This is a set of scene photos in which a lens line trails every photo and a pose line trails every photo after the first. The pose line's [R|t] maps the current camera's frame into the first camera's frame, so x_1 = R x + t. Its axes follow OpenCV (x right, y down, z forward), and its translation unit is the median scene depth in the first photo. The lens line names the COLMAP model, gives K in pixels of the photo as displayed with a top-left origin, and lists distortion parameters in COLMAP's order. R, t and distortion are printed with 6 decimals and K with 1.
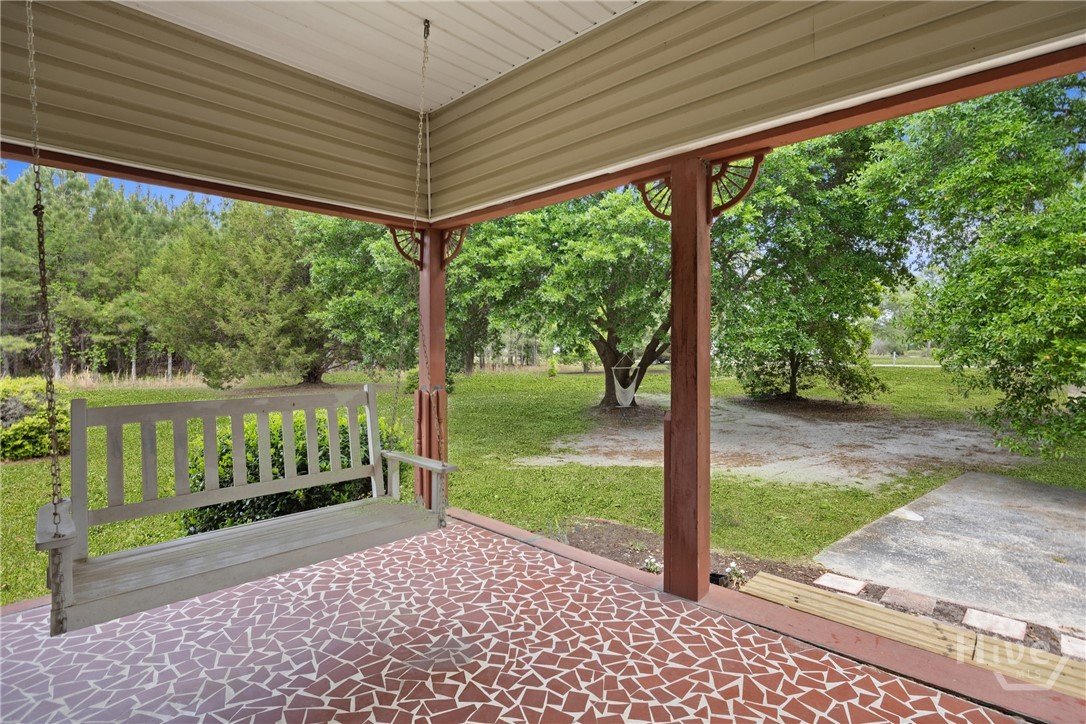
lens RADIAL K [[527.4, 0, 544.7], [0, 527.4, 357.3], [0, 0, 1]] dist [-0.001980, -0.000048]
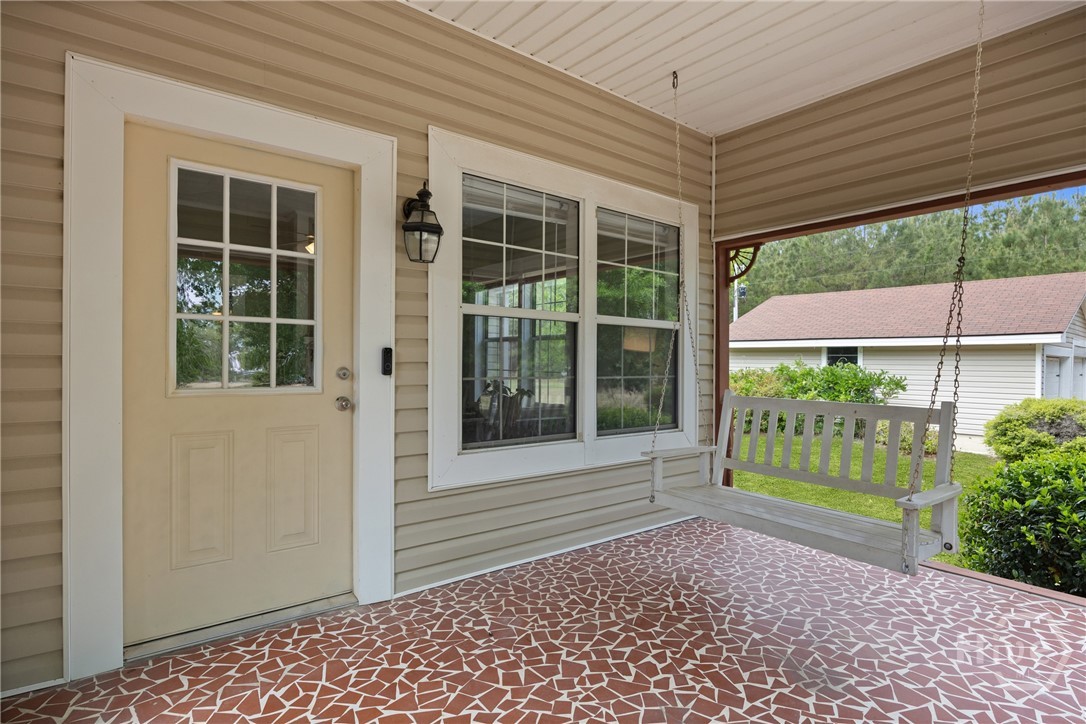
lens RADIAL K [[572.1, 0, 544.1], [0, 572.1, 363.7], [0, 0, 1]] dist [-0.003018, 0.000611]
pose [[-0.159469, -0.004870, -0.987191, 0.821328], [-0.030054, 0.999548, -0.000076, 0.020037], [0.986745, 0.029657, -0.159543, 0.615917]]
